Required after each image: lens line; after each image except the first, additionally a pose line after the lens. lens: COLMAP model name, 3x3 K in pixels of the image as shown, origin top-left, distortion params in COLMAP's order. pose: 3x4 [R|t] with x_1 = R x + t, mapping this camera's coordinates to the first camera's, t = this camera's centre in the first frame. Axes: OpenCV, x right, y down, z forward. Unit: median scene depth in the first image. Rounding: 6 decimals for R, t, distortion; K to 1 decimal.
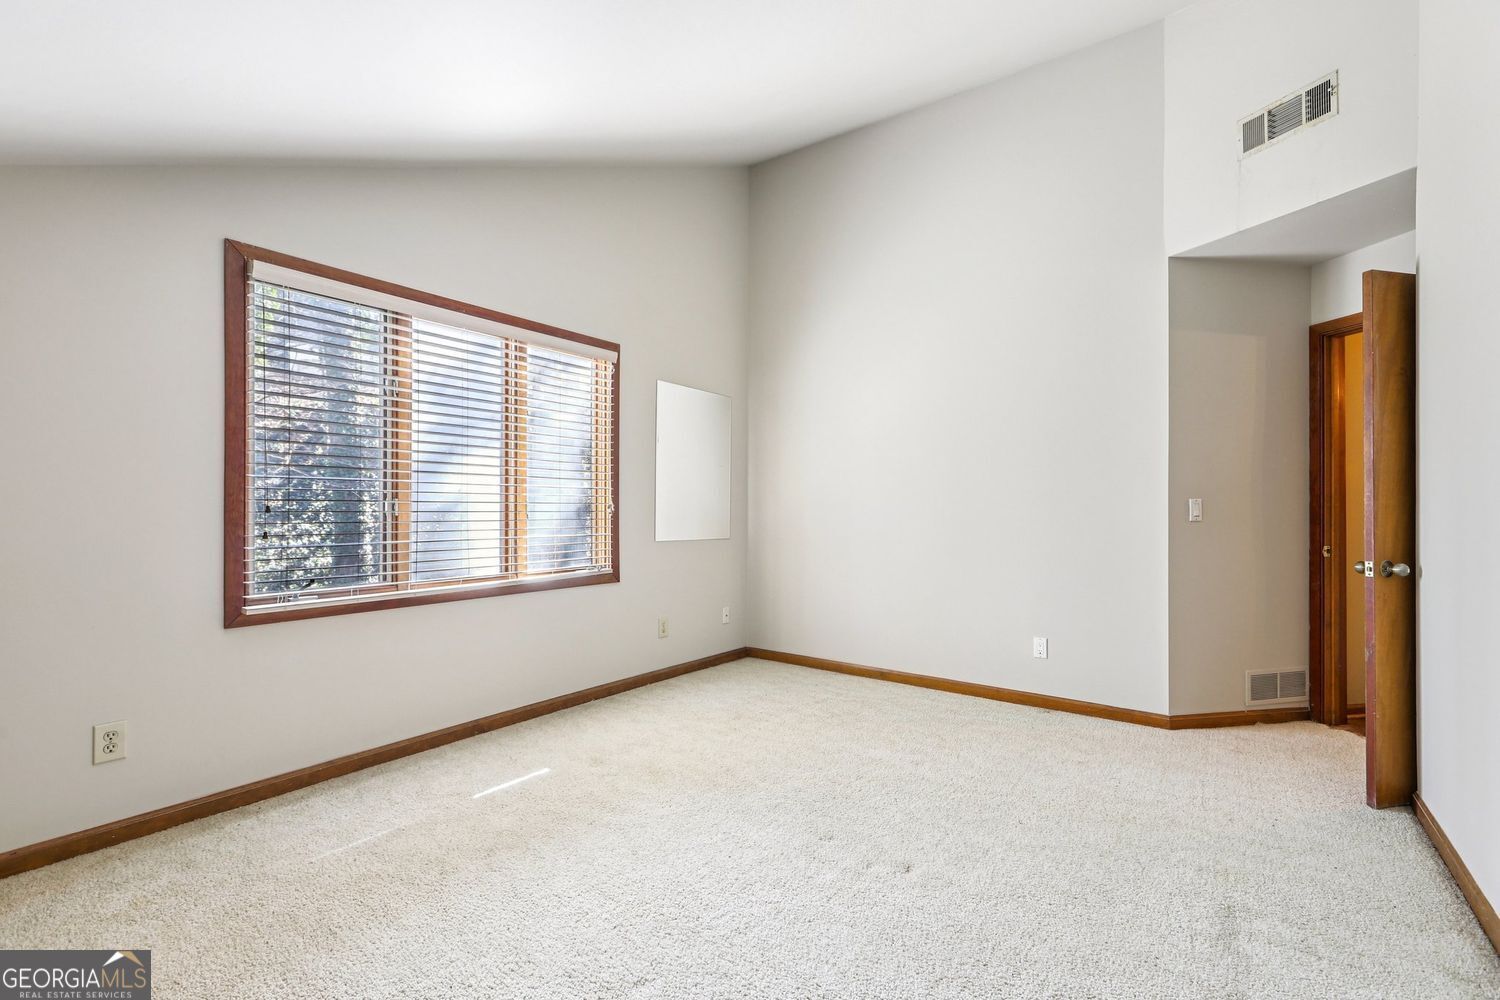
lens RADIAL K [[667.1, 0, 746.6], [0, 667.1, 512.2], [0, 0, 1]] dist [-0.003658, 0.000441]
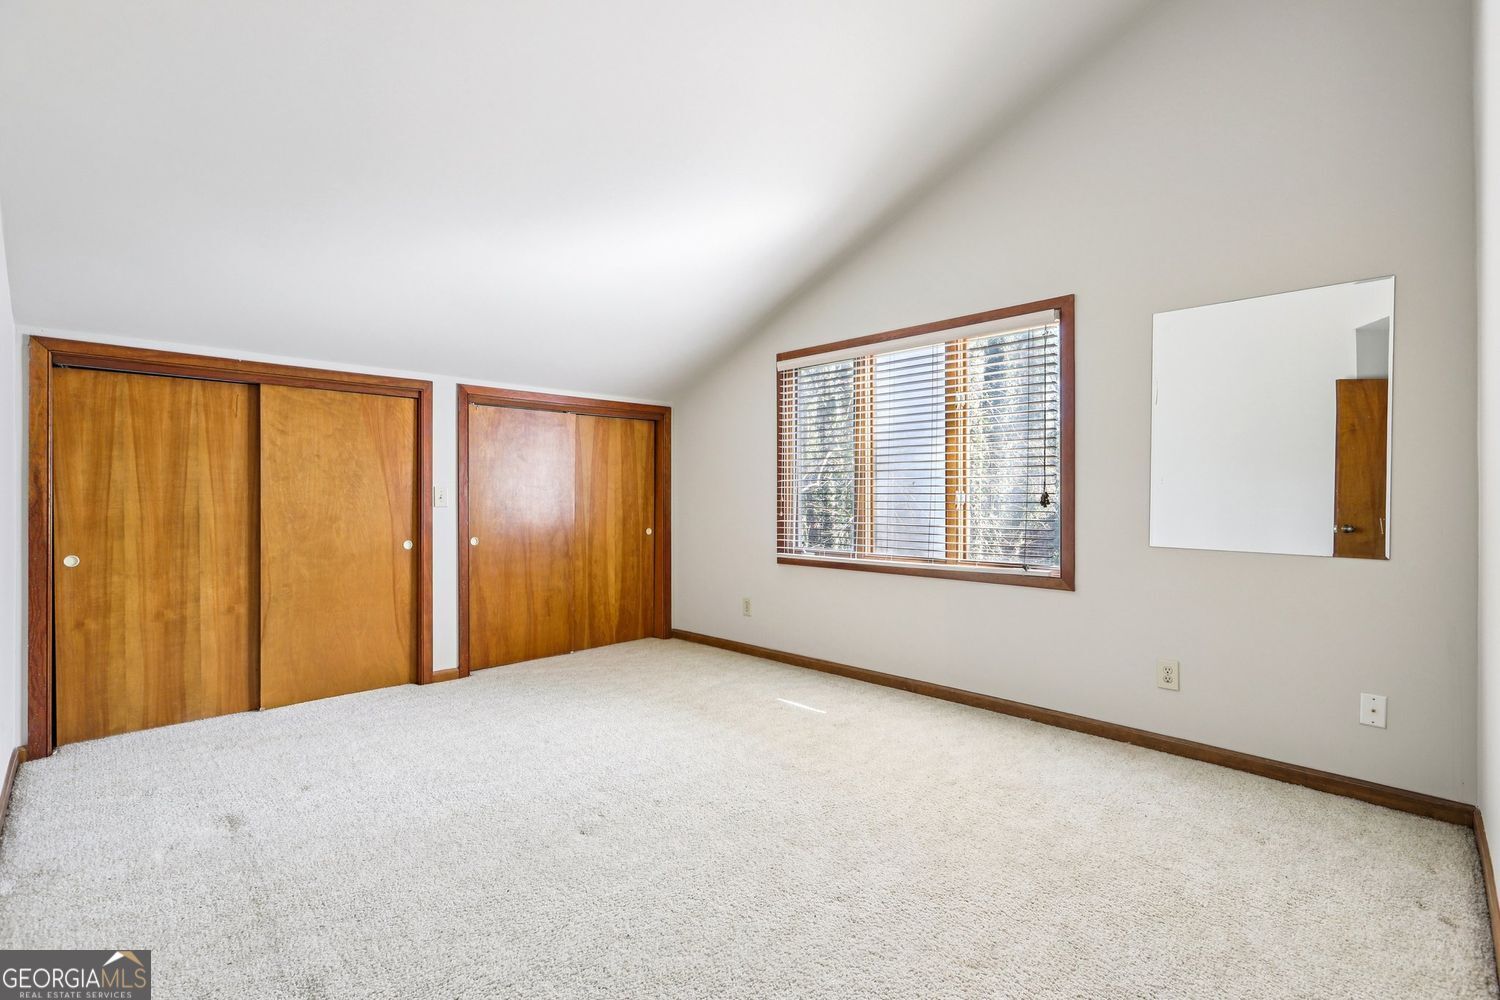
lens RADIAL K [[667.1, 0, 735.4], [0, 667.1, 490.3], [0, 0, 1]] dist [-0.003658, 0.000441]
pose [[-0.163444, -0.004817, -0.986541, 0.750472], [0.000758, 0.999987, -0.005008, -0.013975], [0.986552, -0.001566, -0.163439, 0.824814]]
